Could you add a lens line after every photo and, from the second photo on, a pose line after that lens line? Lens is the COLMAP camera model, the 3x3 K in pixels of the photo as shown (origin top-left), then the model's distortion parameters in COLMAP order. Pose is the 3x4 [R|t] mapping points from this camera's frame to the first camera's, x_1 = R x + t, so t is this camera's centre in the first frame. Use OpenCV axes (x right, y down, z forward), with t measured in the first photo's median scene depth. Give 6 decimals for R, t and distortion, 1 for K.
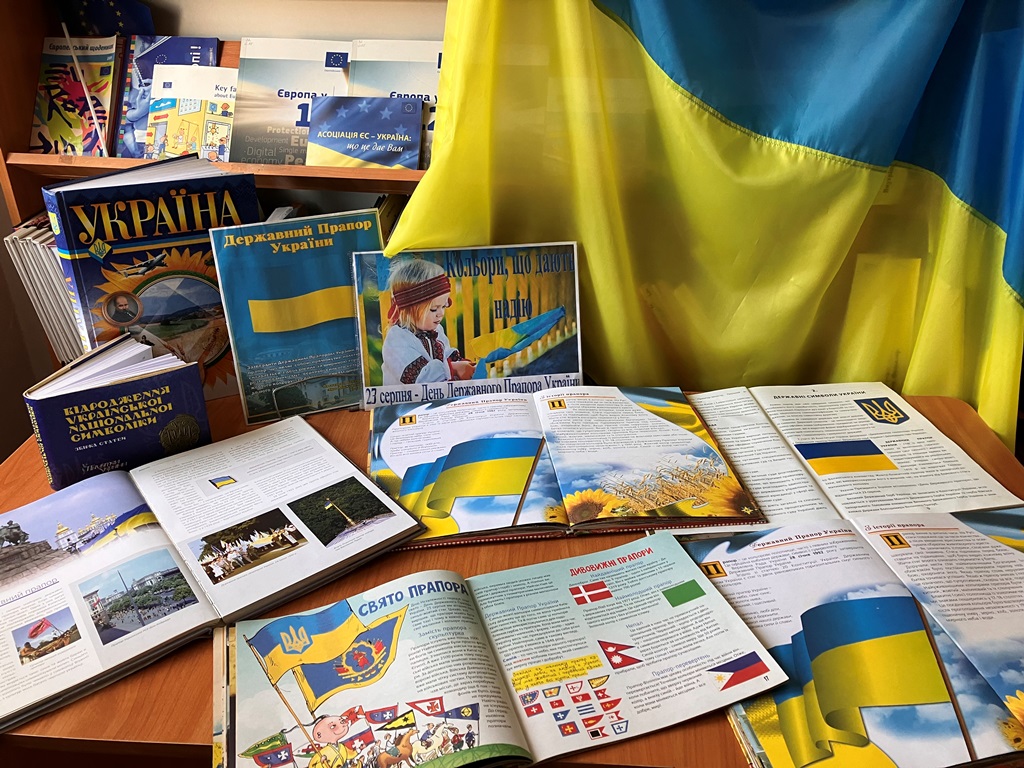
lens RADIAL K [[791.8, 0, 512.0], [0, 791.8, 384.0], [0, 0, 1]] dist [0.027235, -0.016437]
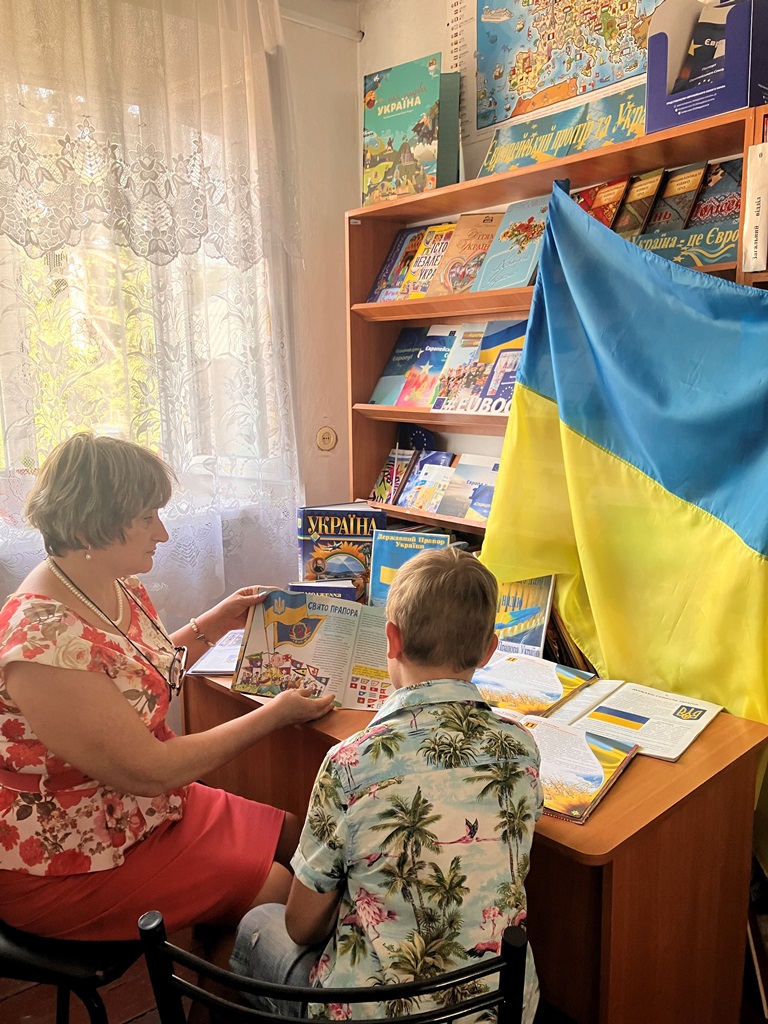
lens RADIAL K [[791.8, 0, 384.6], [0, 791.8, 497.3], [0, 0, 1]] dist [0.027235, -0.016437]
pose [[0.837102, 0.072062, -0.542279, 0.795189], [-0.252386, 0.930356, -0.265969, 0.254529], [0.485346, 0.359507, 0.796990, -0.669667]]
